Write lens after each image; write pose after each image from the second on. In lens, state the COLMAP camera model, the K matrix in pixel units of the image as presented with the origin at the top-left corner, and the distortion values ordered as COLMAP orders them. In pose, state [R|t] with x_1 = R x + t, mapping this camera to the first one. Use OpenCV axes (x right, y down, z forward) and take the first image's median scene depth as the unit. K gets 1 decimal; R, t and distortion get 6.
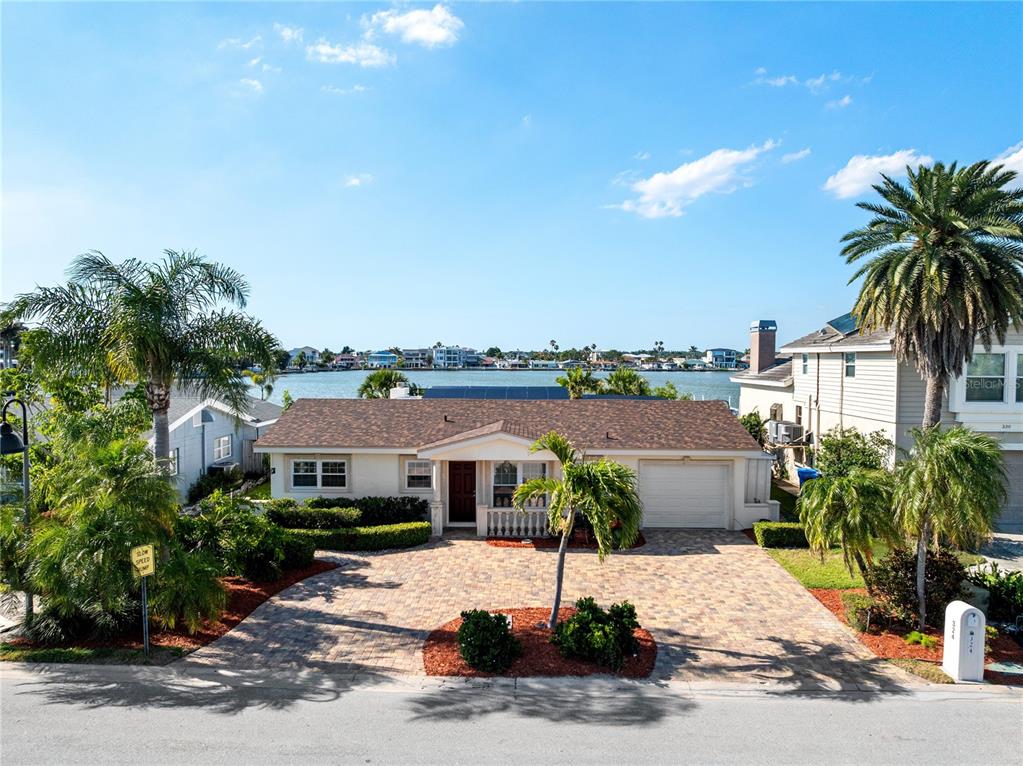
lens RADIAL K [[717.7, 0, 511.5], [0, 717.7, 383.0], [0, 0, 1]] dist [-0.019819, -0.000892]
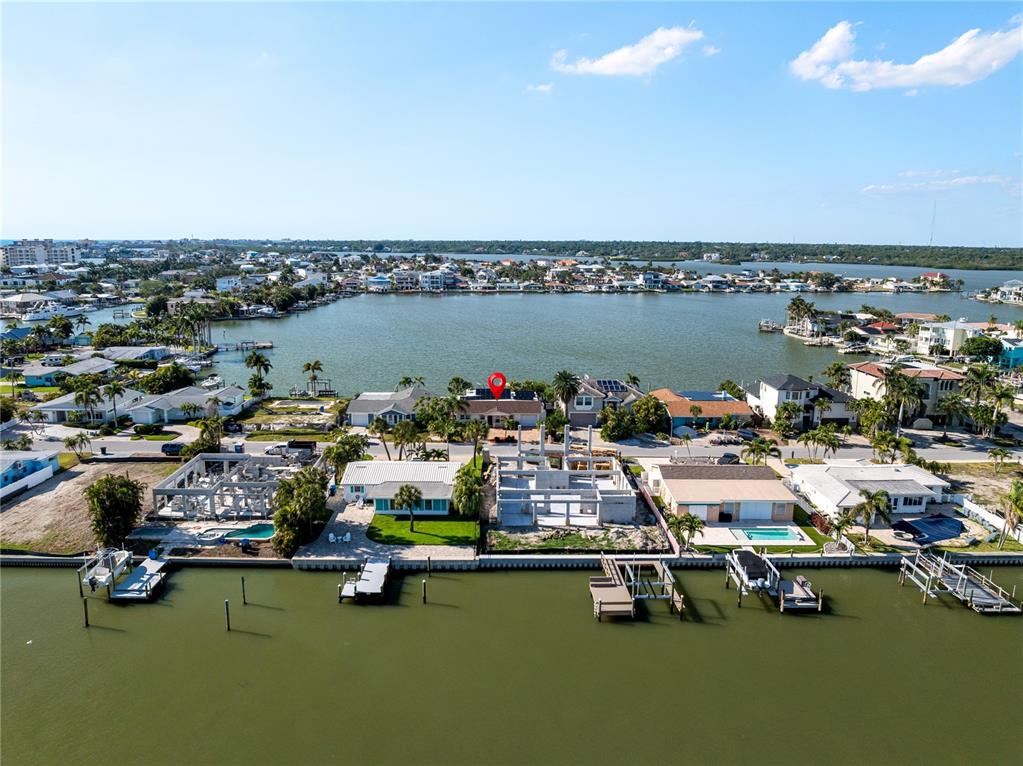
lens RADIAL K [[717.7, 0, 511.5], [0, 717.7, 383.0], [0, 0, 1]] dist [-0.019819, -0.000892]
pose [[0.998829, -0.002170, 0.048330, -0.010263], [-0.005612, 0.987052, 0.160302, -0.063052], [-0.048052, -0.160386, 0.985884, -0.273978]]
